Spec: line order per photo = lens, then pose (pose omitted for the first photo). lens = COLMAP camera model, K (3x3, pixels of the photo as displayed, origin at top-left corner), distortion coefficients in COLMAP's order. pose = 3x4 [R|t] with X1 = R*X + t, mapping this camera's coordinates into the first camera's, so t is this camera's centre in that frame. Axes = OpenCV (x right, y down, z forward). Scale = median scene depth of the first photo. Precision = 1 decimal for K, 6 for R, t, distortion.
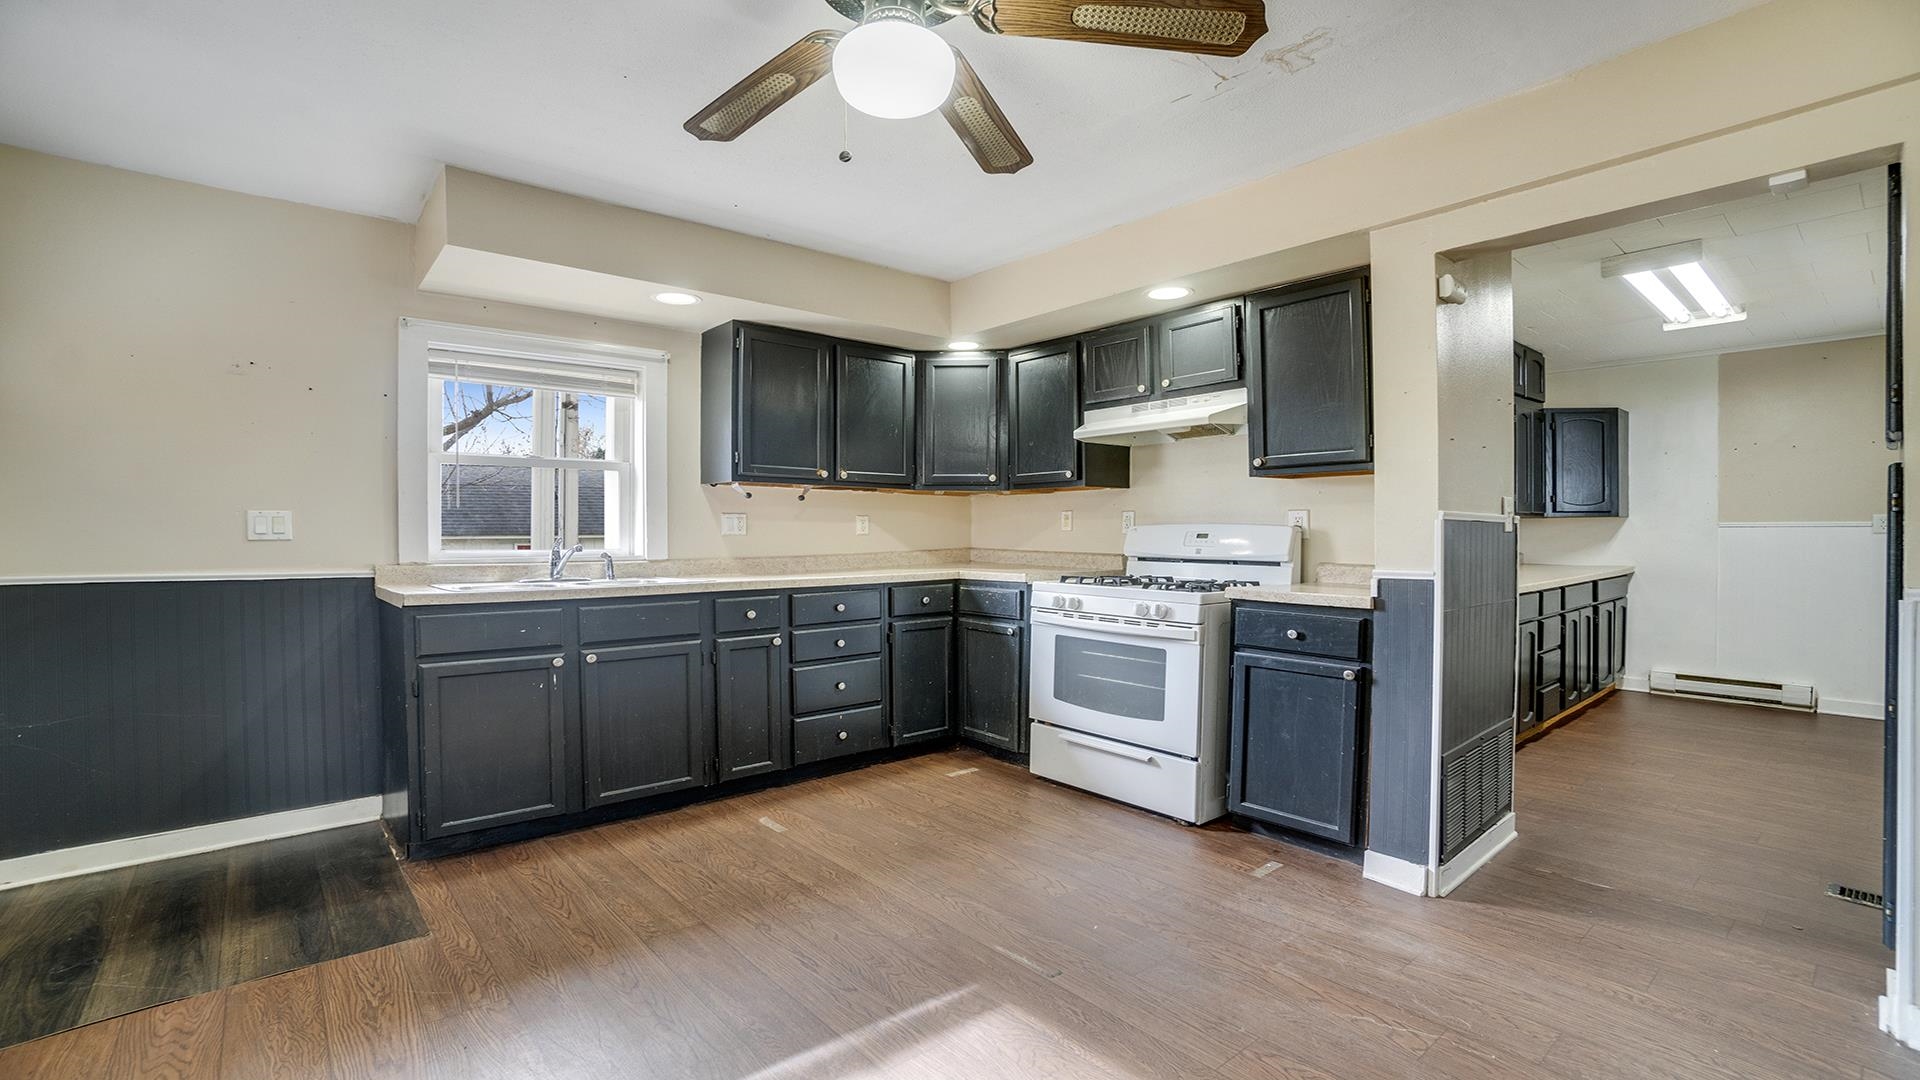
lens RADIAL K [[838.0, 0, 968.5], [0, 838.0, 532.2], [0, 0, 1]] dist [-0.016772, 0.001307]
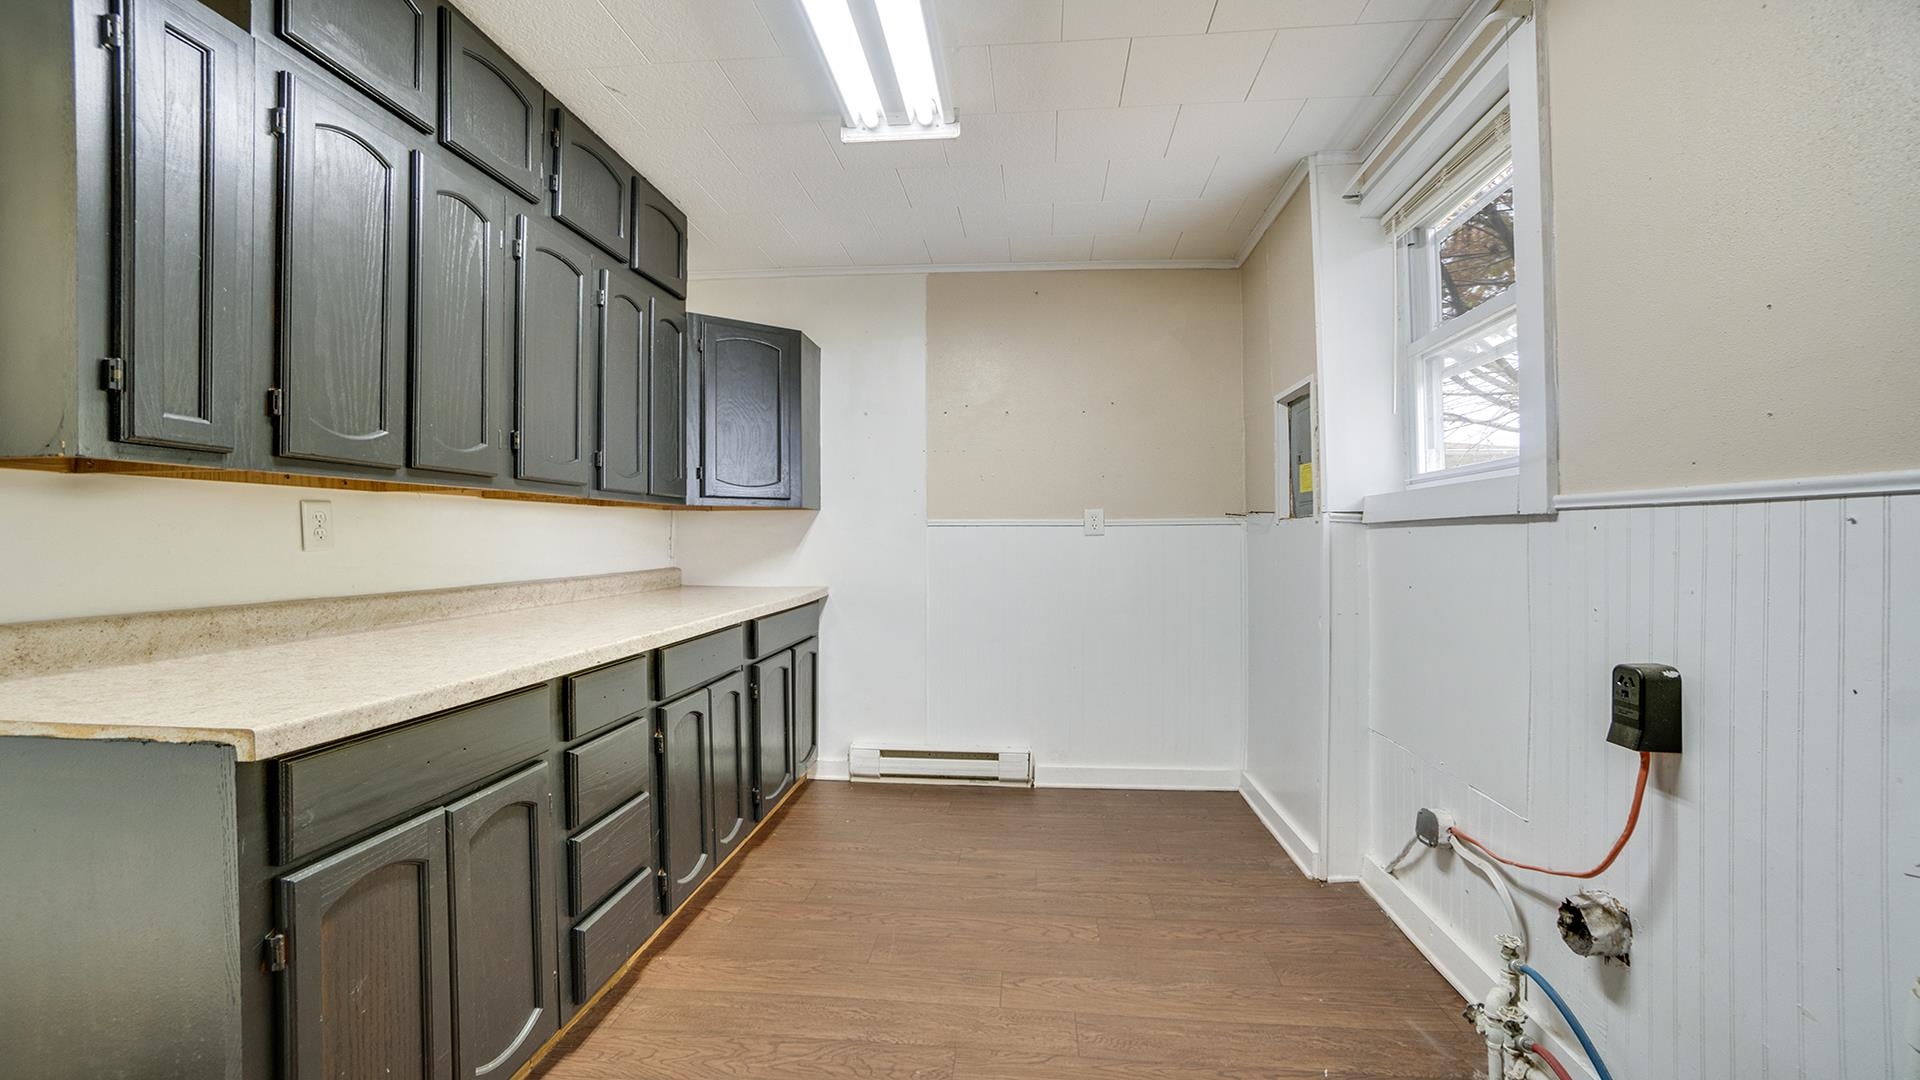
lens RADIAL K [[838.0, 0, 960.6], [0, 838.0, 536.3], [0, 0, 1]] dist [-0.016772, 0.001307]
pose [[0.720614, 0.004191, 0.693324, 0.442486], [0.006250, 0.999902, -0.012540, 0.010702], [-0.693308, 0.013370, 0.720517, 0.477894]]
